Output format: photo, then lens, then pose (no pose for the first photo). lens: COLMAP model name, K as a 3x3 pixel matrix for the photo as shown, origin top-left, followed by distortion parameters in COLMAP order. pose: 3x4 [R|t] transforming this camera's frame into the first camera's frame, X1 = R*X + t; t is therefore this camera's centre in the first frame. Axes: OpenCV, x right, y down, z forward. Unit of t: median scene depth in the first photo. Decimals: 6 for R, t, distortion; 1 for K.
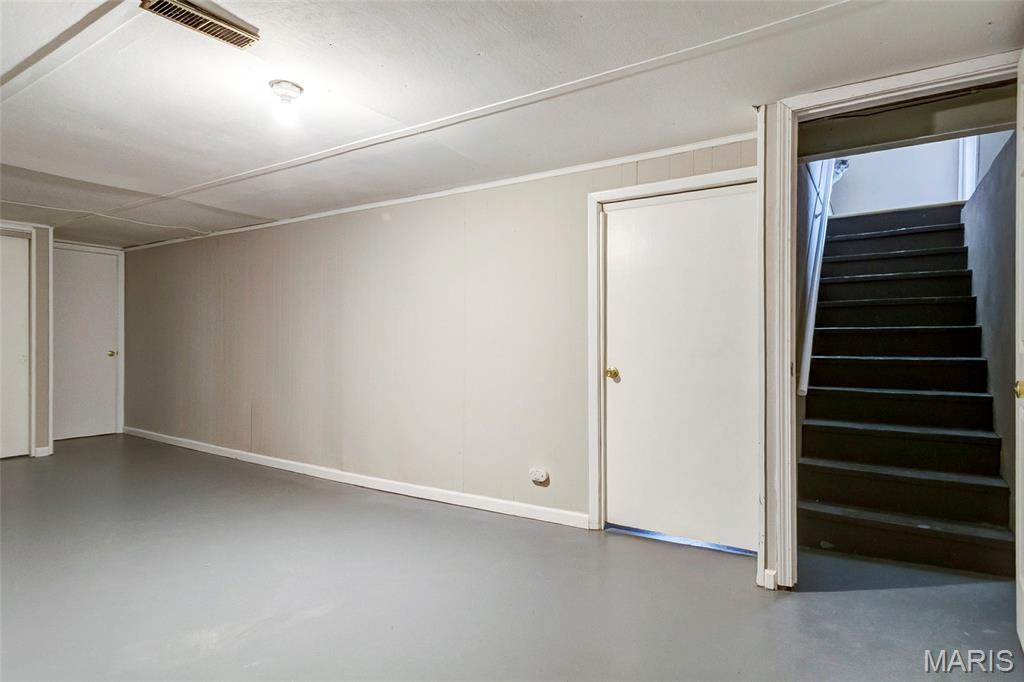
lens RADIAL K [[539.0, 0, 505.2], [0, 539.0, 339.2], [0, 0, 1]] dist [0.014197, -0.001327]
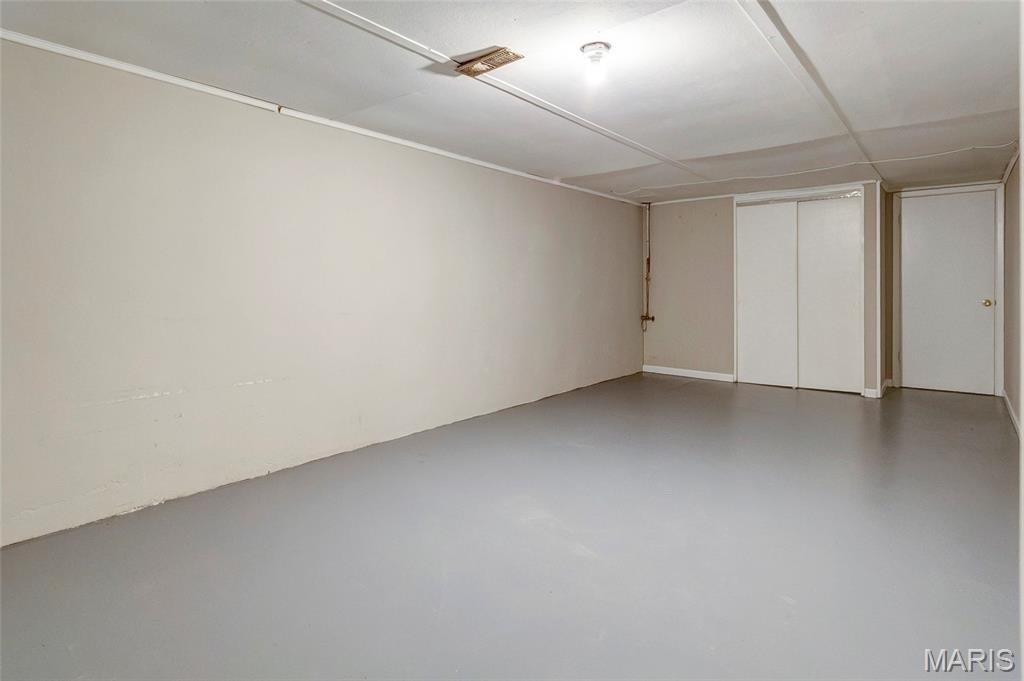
lens RADIAL K [[551.1, 0, 512.8], [0, 551.1, 295.0], [0, 0, 1]] dist [-0.000244, -0.000476]
pose [[-0.089280, 0.002295, -0.996004, 0.288128], [0.009470, 0.999954, 0.001455, 0.005798], [0.995962, -0.009303, -0.089297, 0.395574]]
